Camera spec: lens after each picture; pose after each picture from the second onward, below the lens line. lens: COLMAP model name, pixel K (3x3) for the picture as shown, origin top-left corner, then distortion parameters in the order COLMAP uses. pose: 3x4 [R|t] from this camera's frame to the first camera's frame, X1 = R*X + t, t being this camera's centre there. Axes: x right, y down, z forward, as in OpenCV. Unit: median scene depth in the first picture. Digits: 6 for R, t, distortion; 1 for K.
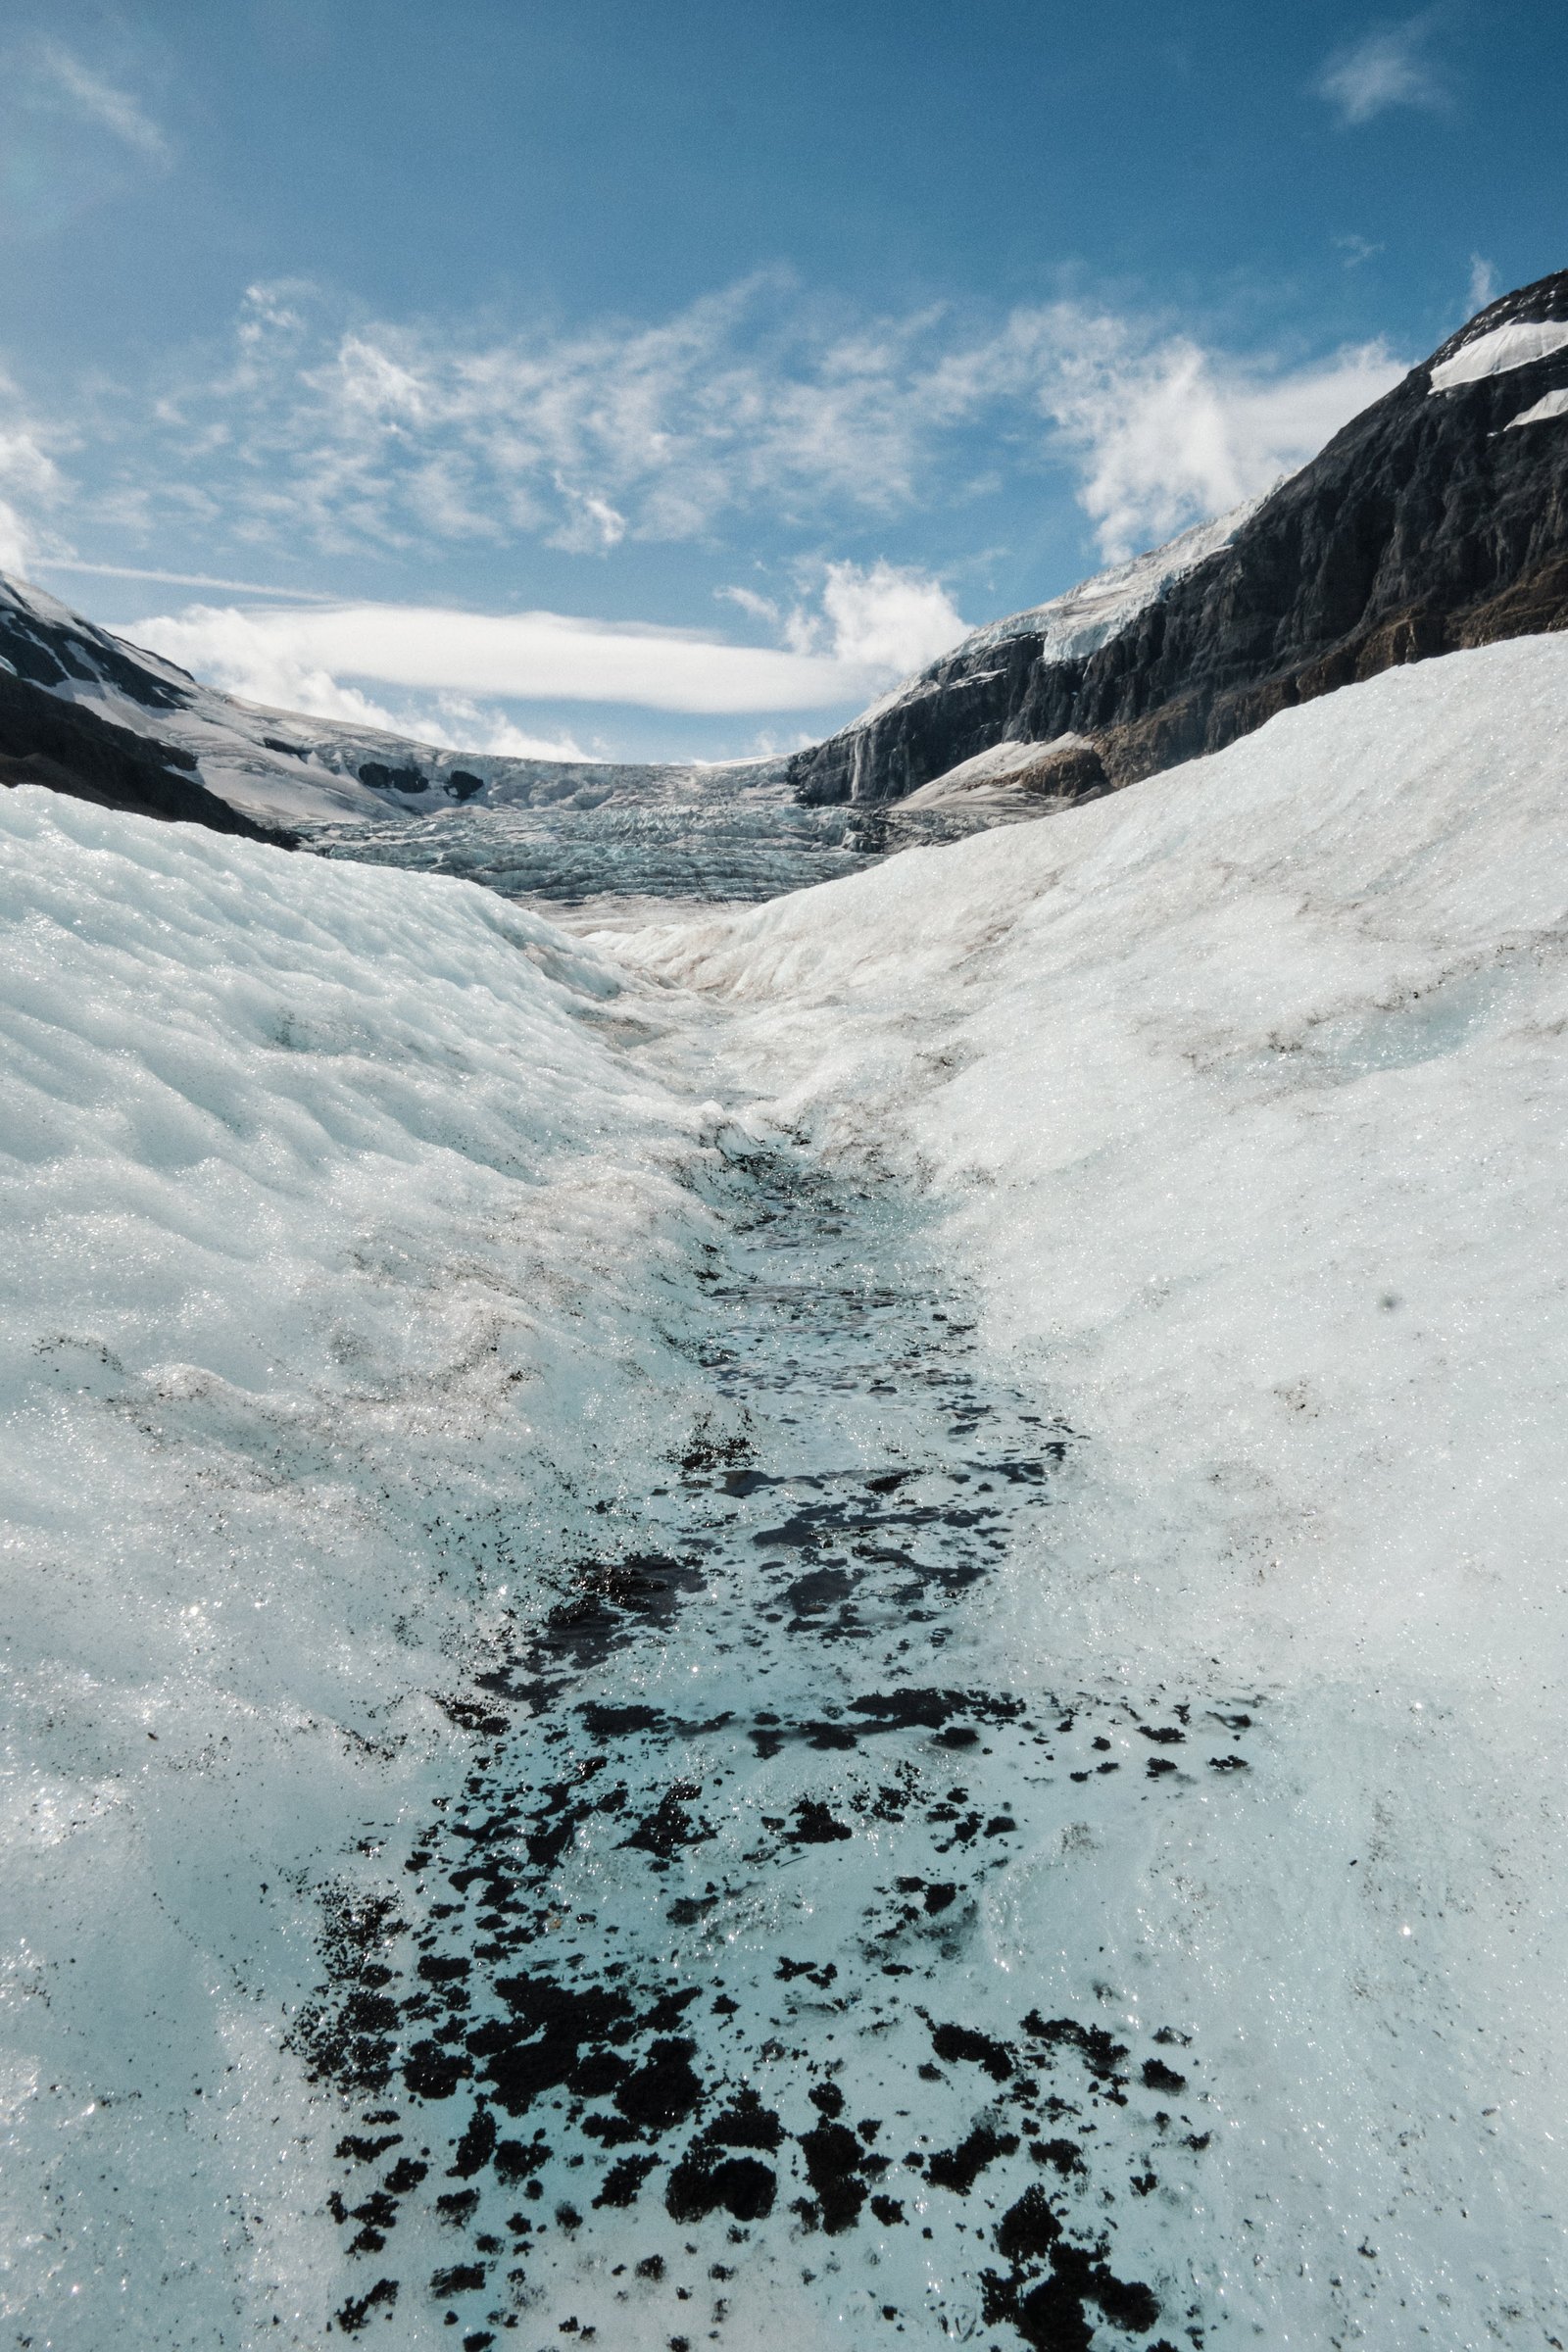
lens RADIAL K [[1746.9, 0, 786.8], [0, 1746.9, 1177.0], [0, 0, 1]] dist [-0.001164, 0.005330]
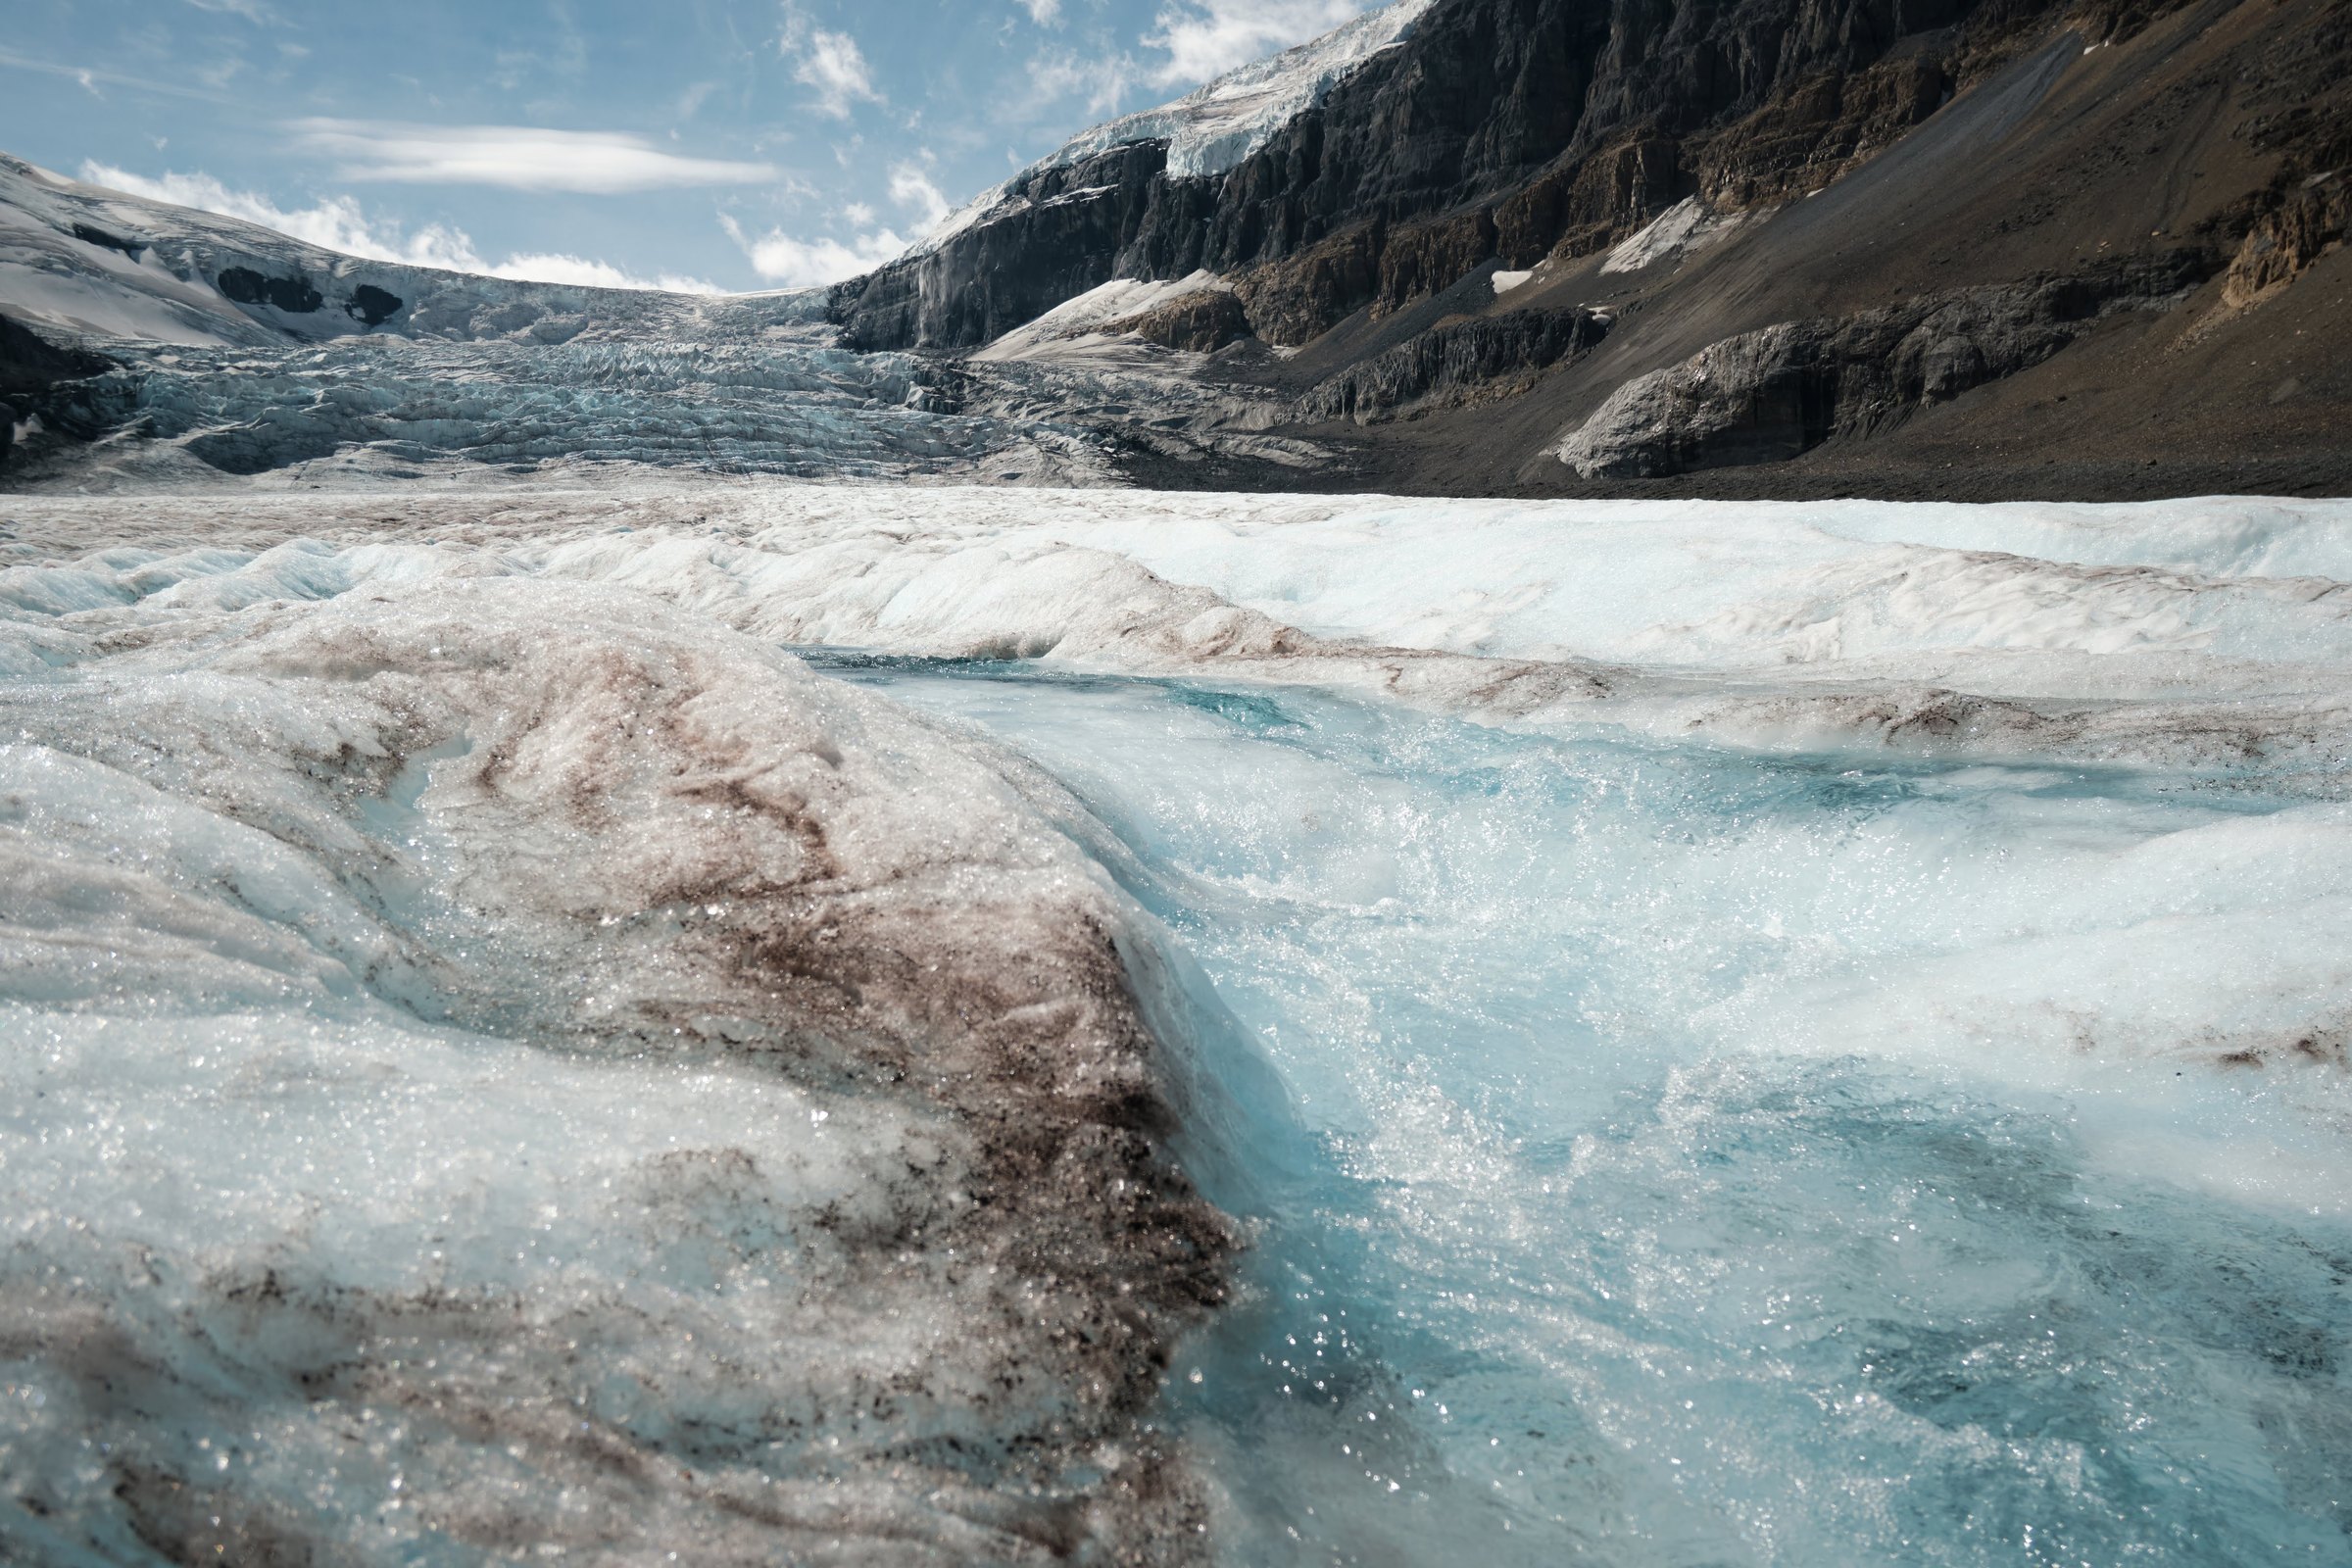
lens RADIAL K [[1746.9, 0, 1160.0], [0, 1746.9, 774.0], [0, 0, 1]] dist [-0.001164, 0.005330]
pose [[0.979524, -0.002699, 0.201307, -0.012214], [0.002021, 0.999992, 0.003576, -0.033946], [-0.201315, -0.003096, 0.979522, 0.244772]]
